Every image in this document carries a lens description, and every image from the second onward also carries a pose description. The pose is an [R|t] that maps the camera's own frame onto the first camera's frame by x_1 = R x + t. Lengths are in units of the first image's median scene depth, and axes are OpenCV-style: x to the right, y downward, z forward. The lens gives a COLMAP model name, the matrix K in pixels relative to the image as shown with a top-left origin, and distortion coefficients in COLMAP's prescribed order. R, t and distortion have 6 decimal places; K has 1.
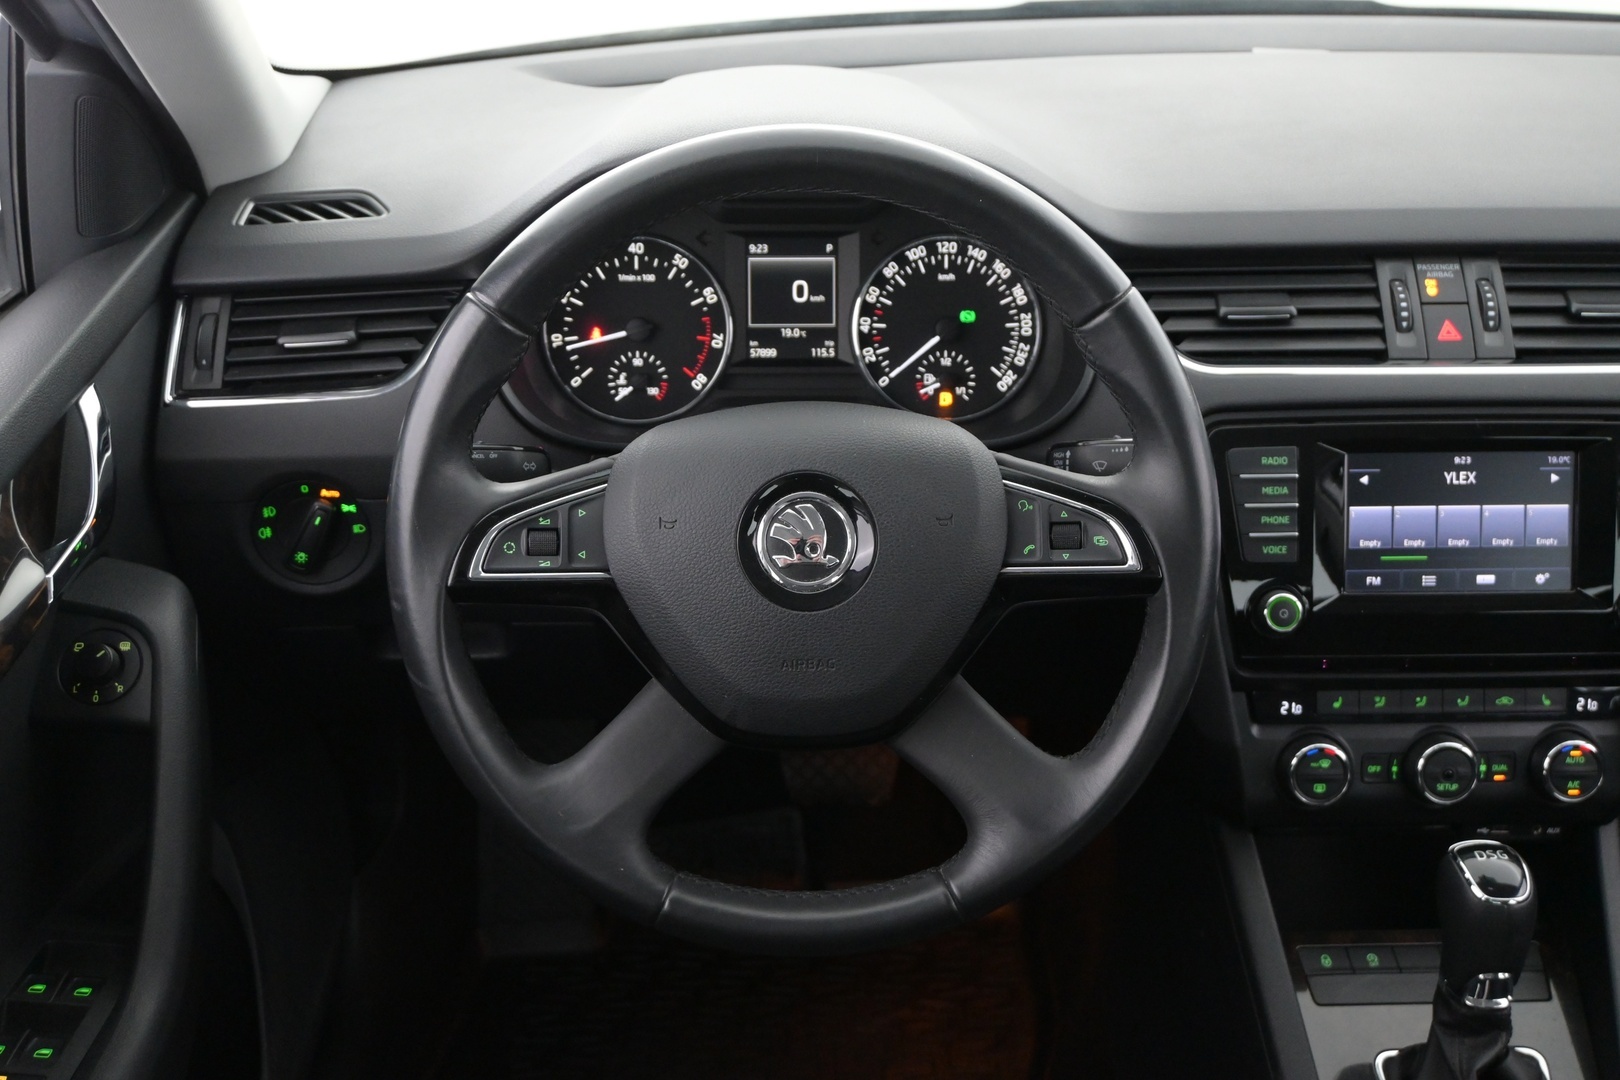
lens RADIAL K [[1790.6, 0, 778.4], [0, 1790.6, 541.5], [0, 0, 1]] dist [0.007374, 0.000000]
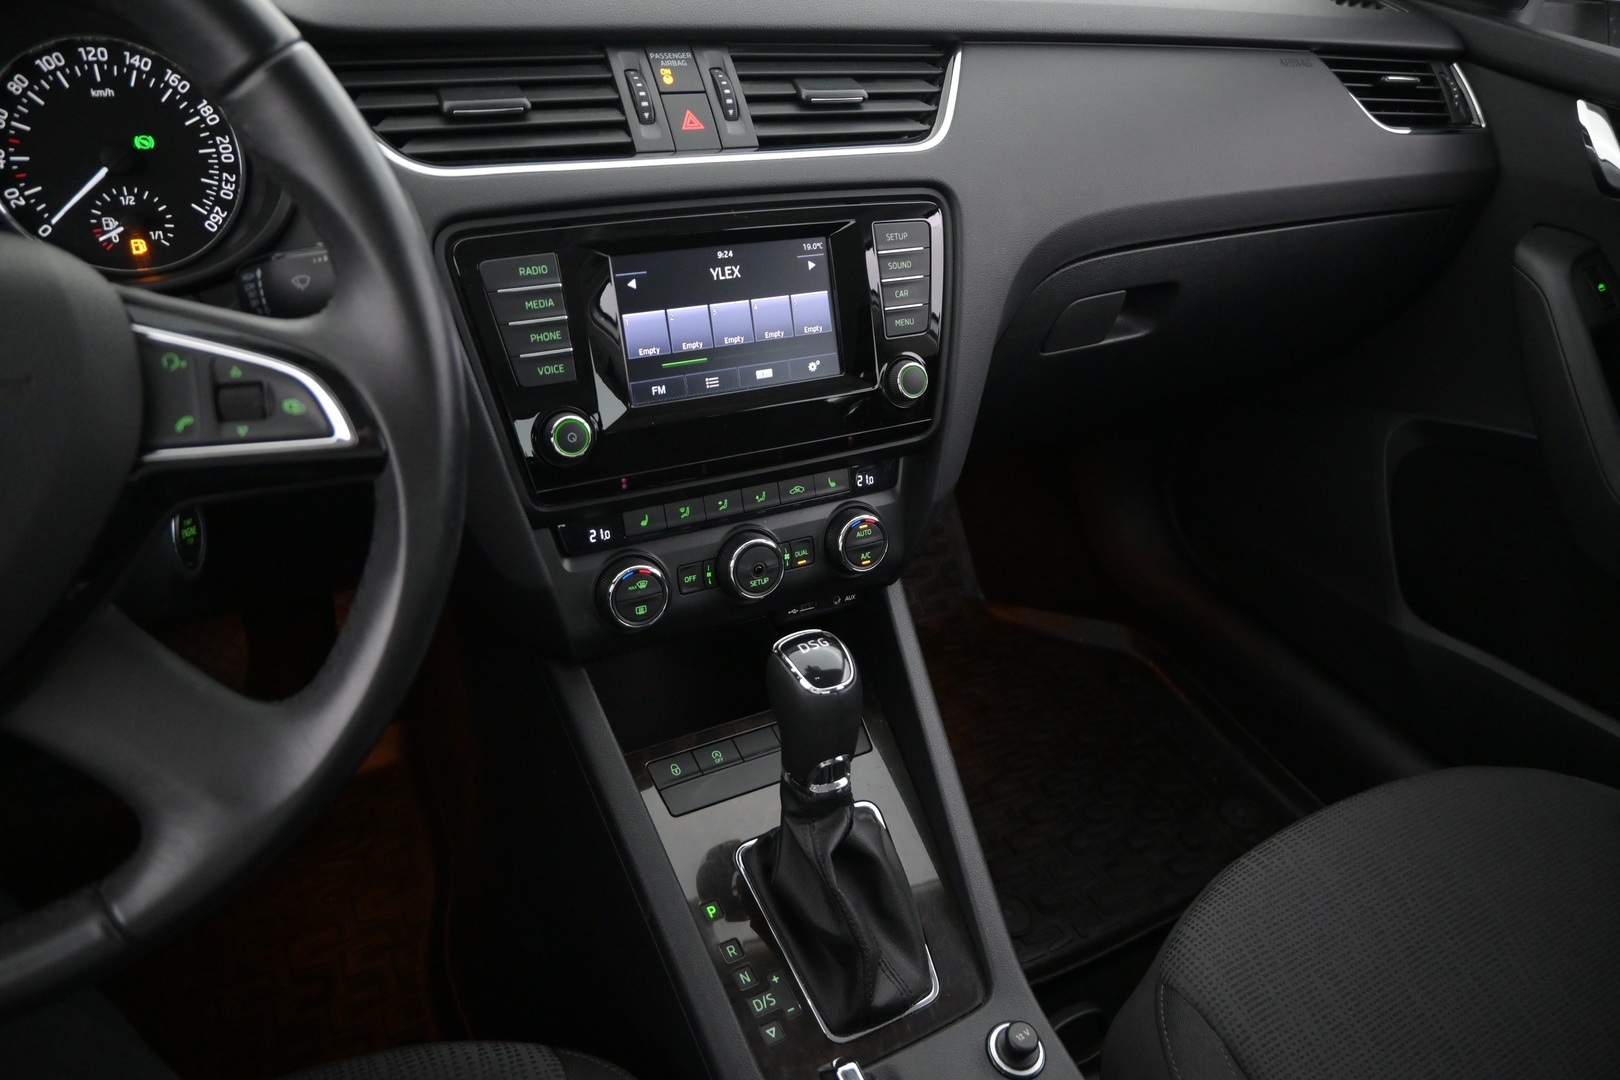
lens RADIAL K [[1062.6, 0, 793.1], [0, 1062.6, 511.7], [0, 0, 1]] dist [0.024284, -0.020379]
pose [[0.893843, -0.181873, 0.409837, 0.146312], [0.144074, 0.982069, 0.121590, 0.025885], [-0.424602, -0.049636, 0.904019, 0.437631]]
